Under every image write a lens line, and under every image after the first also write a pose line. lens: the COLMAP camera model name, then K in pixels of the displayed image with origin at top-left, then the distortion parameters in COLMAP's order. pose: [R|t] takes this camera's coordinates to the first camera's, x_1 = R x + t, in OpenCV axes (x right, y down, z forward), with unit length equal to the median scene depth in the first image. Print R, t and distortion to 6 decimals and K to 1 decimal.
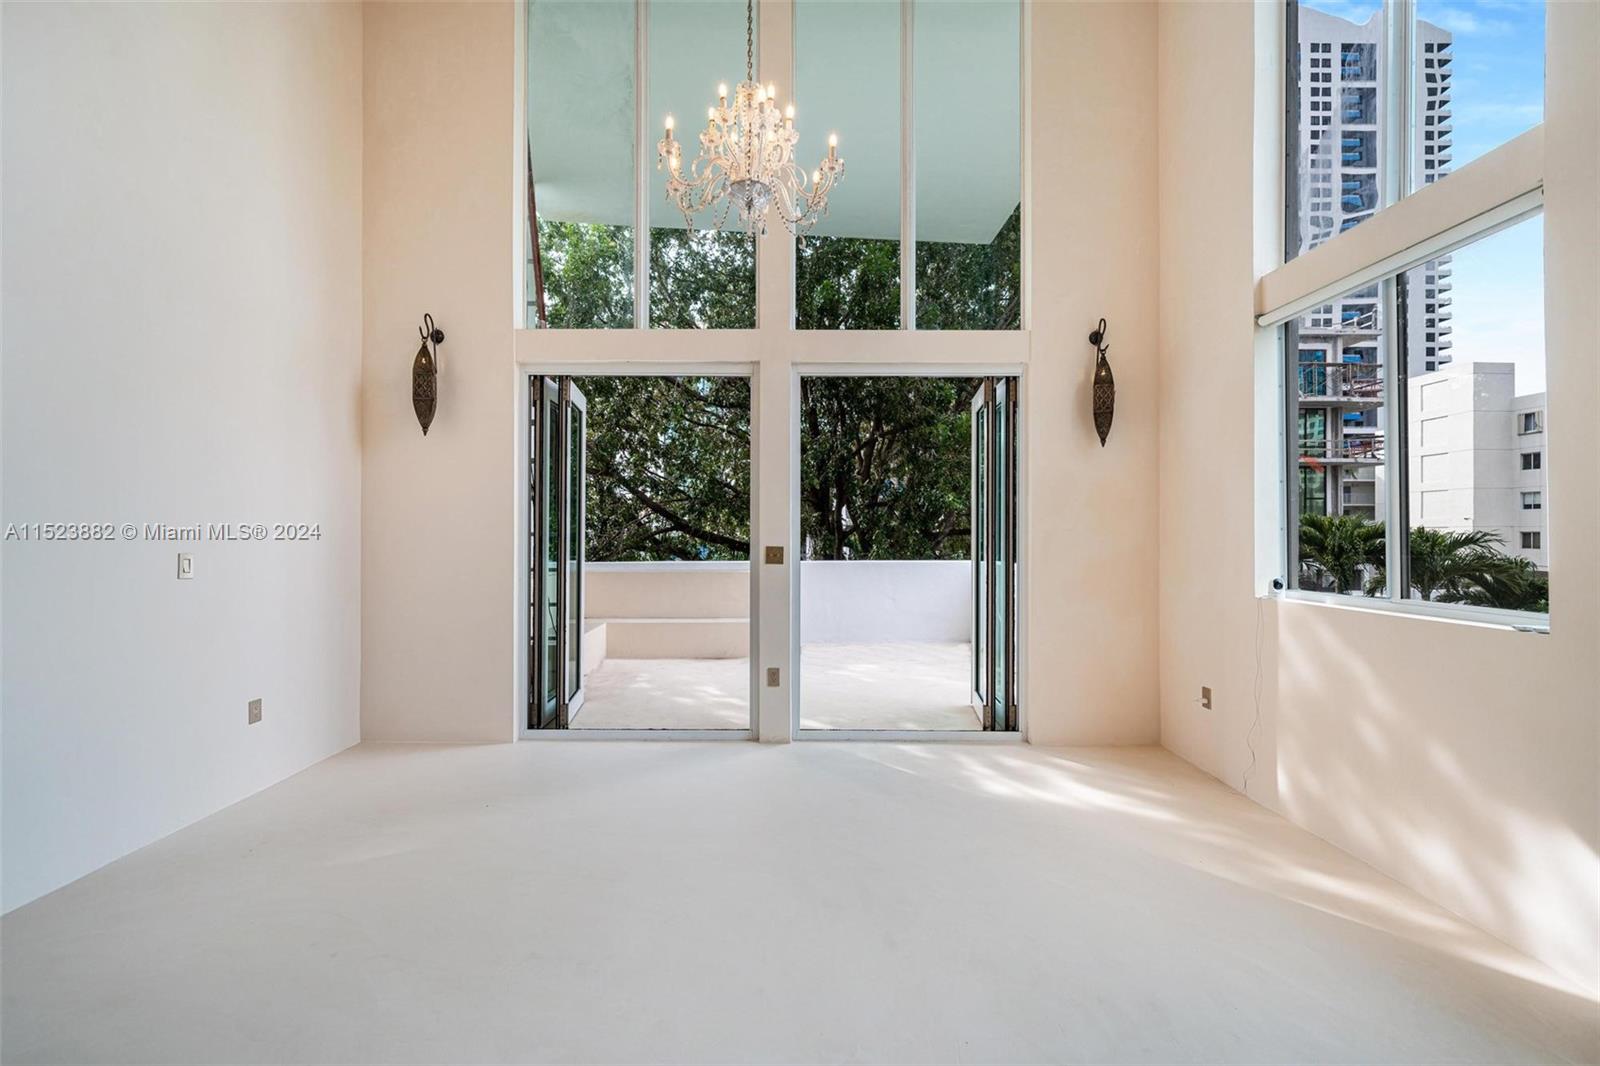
lens RADIAL K [[671.2, 0, 800.0], [0, 671.2, 533.0], [0, 0, 1]] dist [0.000987, 0.000037]
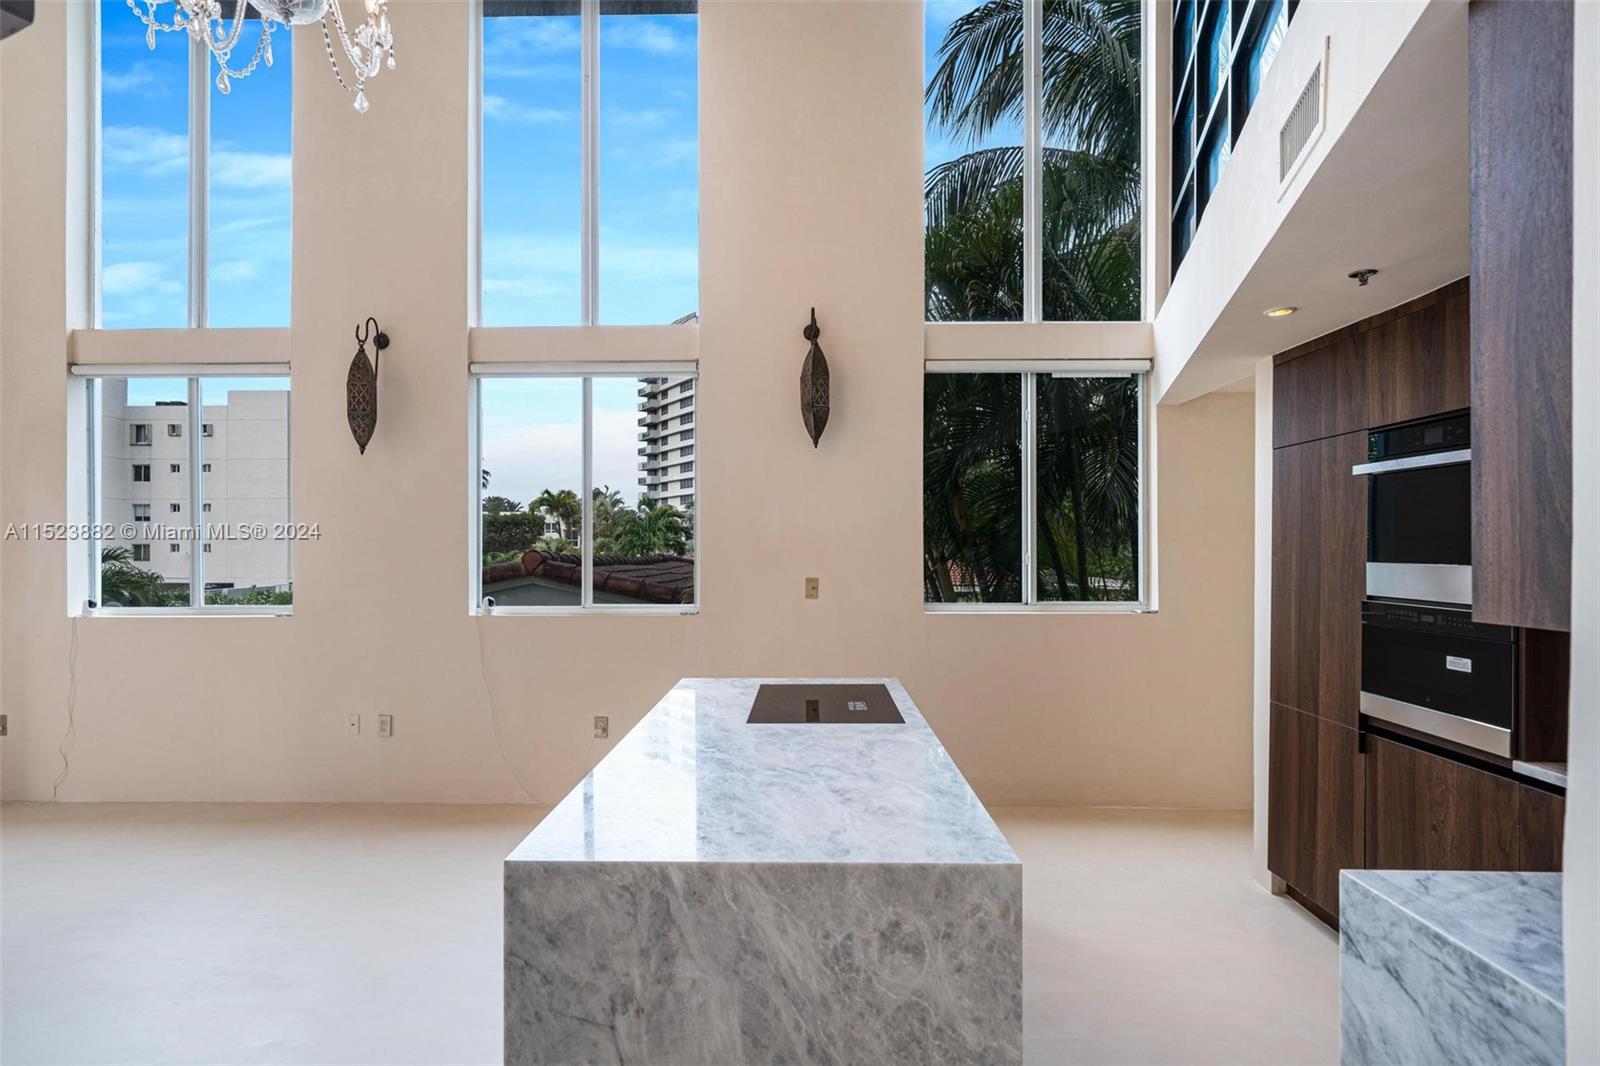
lens RADIAL K [[796.4, 0, 790.6], [0, 796.4, 539.8], [0, 0, 1]] dist [0.000651, 0.001370]
pose [[0.049218, 0.007331, 0.998761, -0.076347], [-0.002914, 0.999970, -0.007196, -0.003888], [-0.998784, -0.002556, 0.049238, -0.033222]]
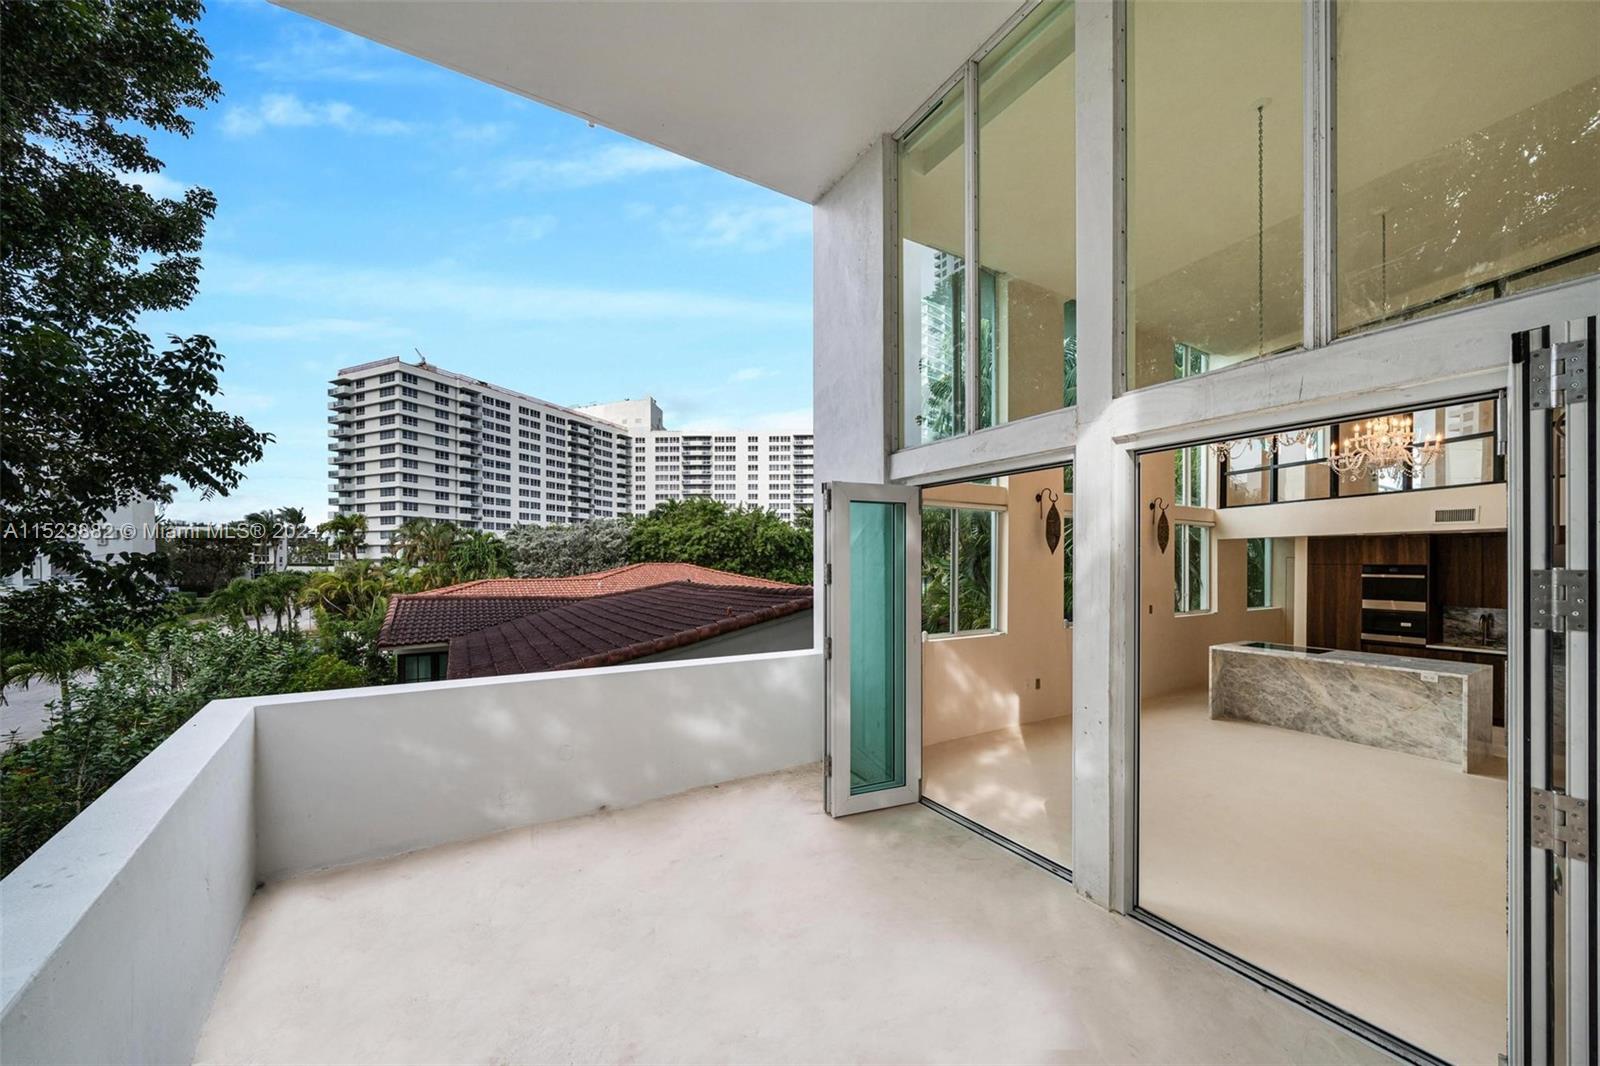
lens RADIAL K [[571.3, 0, 796.4], [0, 571.3, 563.8], [0, 0, 1]] dist [-0.002051, -0.000088]
pose [[-0.489603, -0.007179, 0.871916, -0.078548], [-0.007086, 0.999966, 0.004254, -0.019124], [-0.871917, -0.004095, -0.489637, 0.284924]]
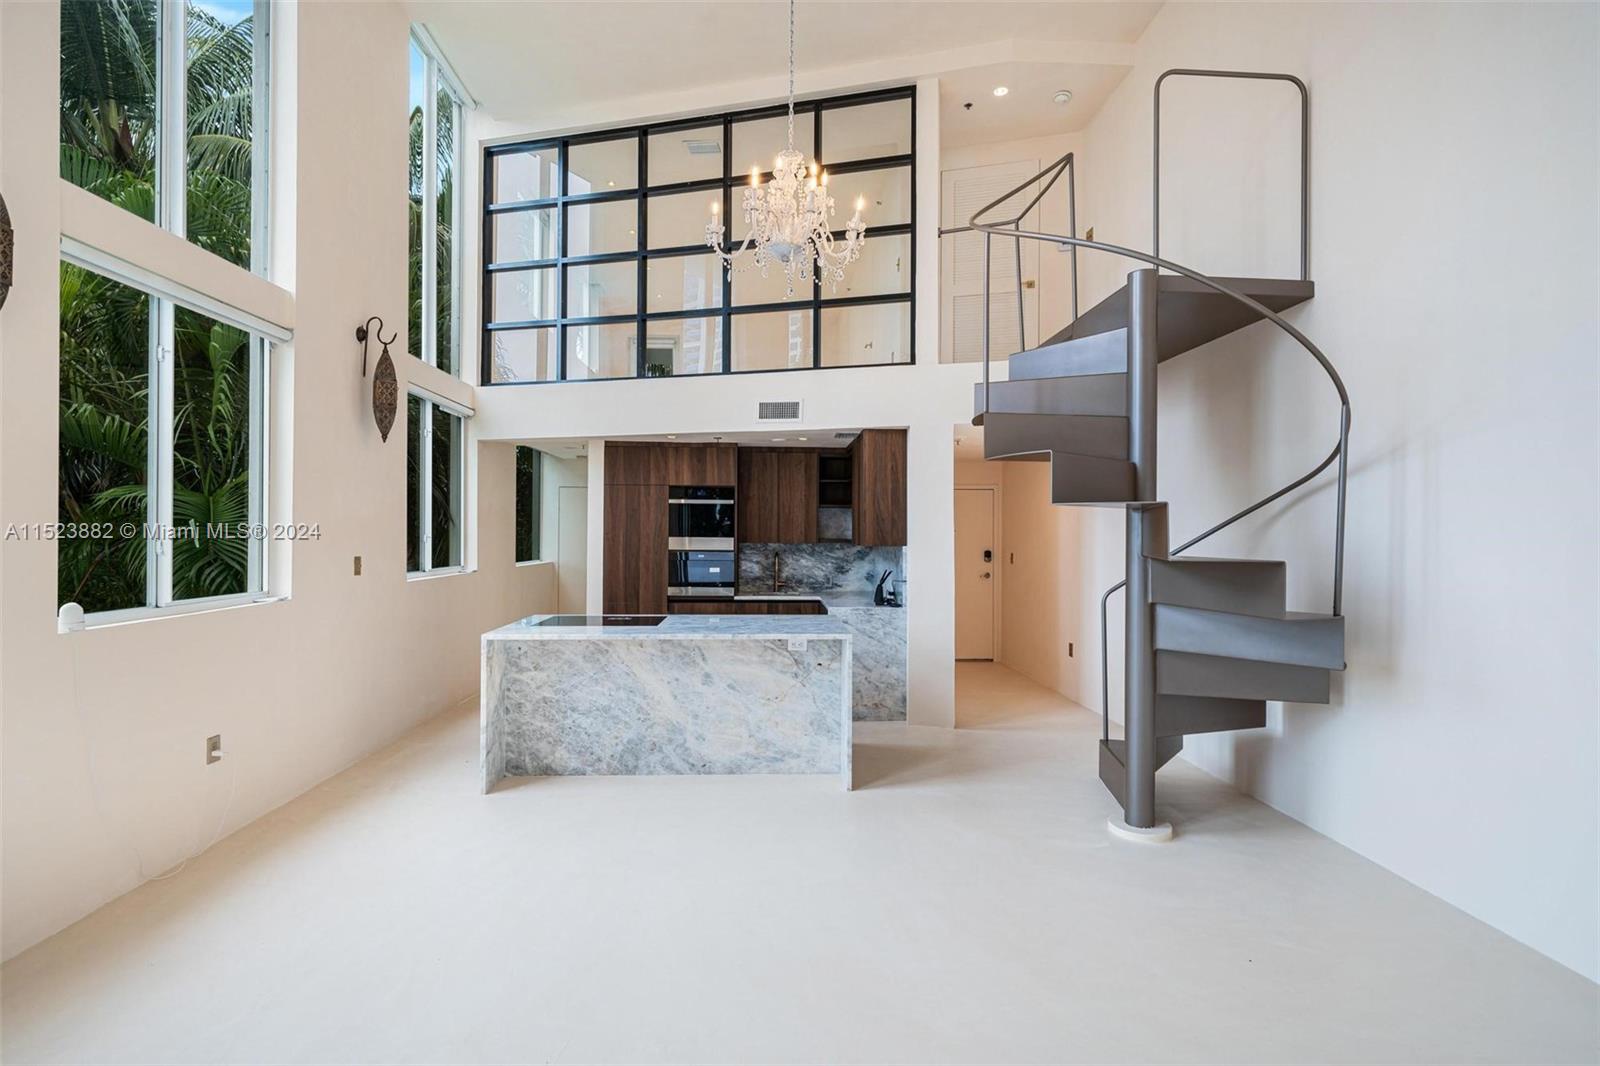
lens RADIAL K [[741.2, 0, 796.8], [0, 741.2, 526.5], [0, 0, 1]] dist [-0.001316, 0.000040]
pose [[-0.999707, -0.008614, -0.022636, -0.005772], [-0.008353, 0.999898, -0.011591, -0.002984], [0.022734, -0.011399, -0.999677, 0.148560]]
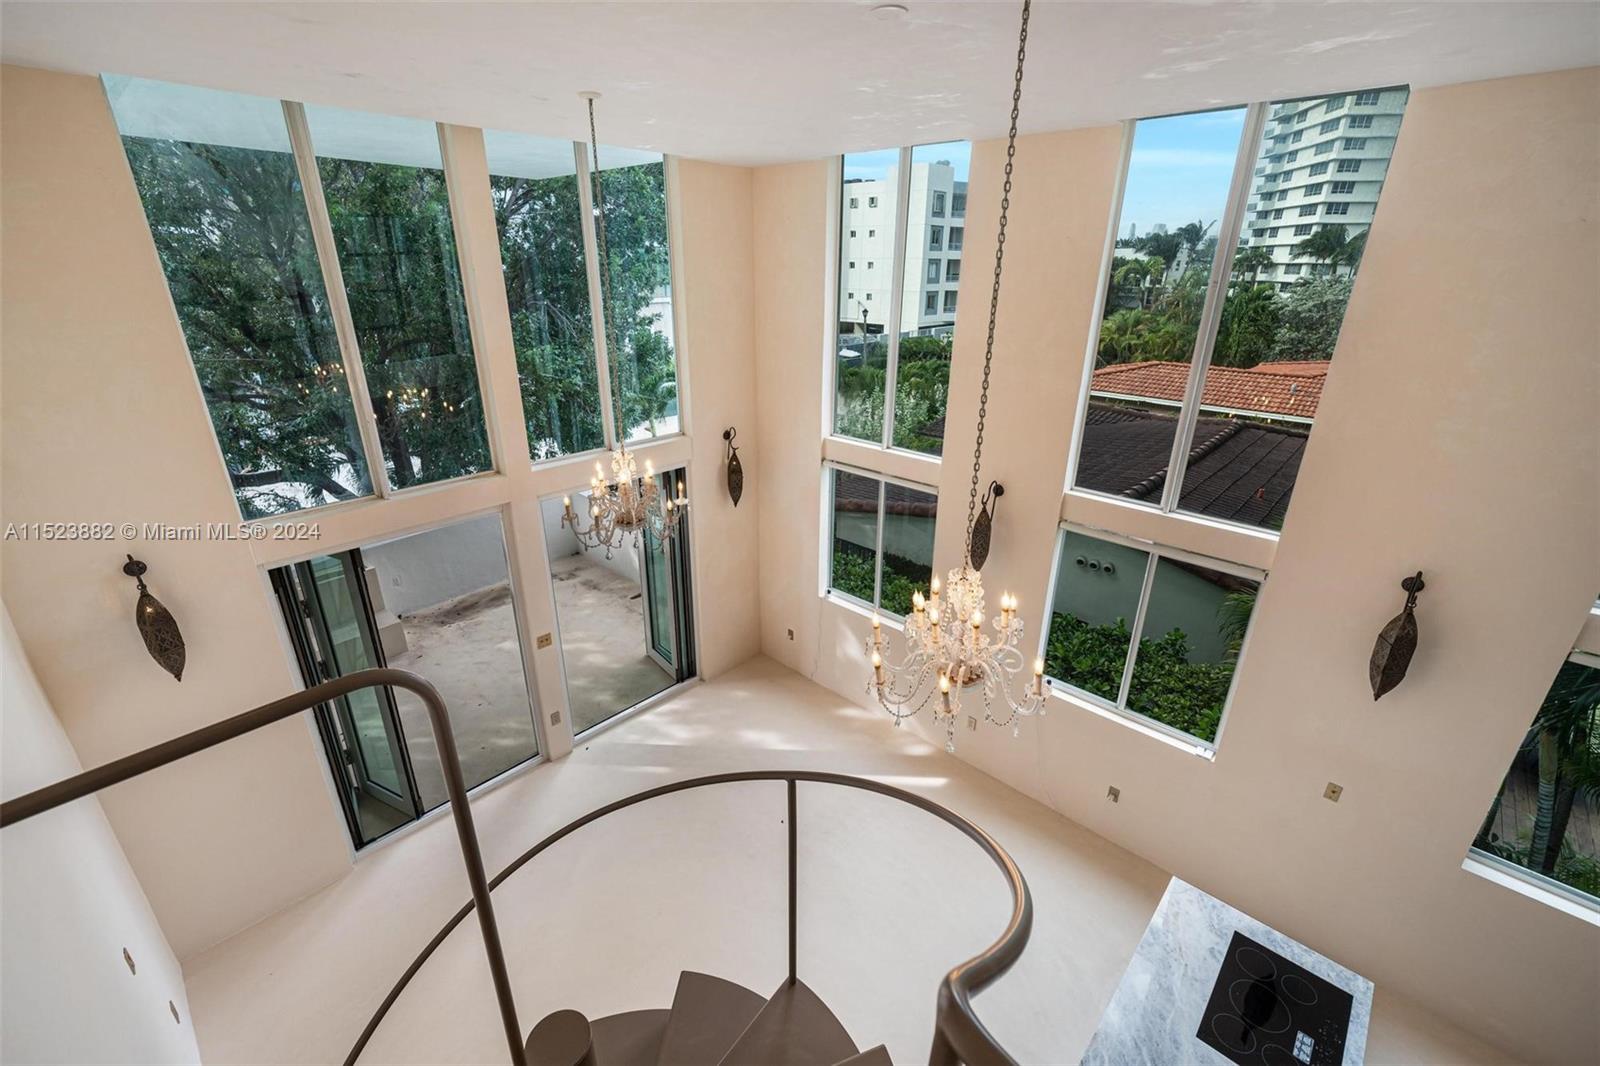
lens RADIAL K [[671.2, 0, 800.0], [0, 671.2, 533.0], [0, 0, 1]] dist [0.000987, 0.000037]
pose [[0.700985, -0.265650, 0.661854, -0.084095], [-0.005951, 0.925826, 0.377904, -0.111492], [-0.713152, -0.268844, 0.647408, -0.025841]]
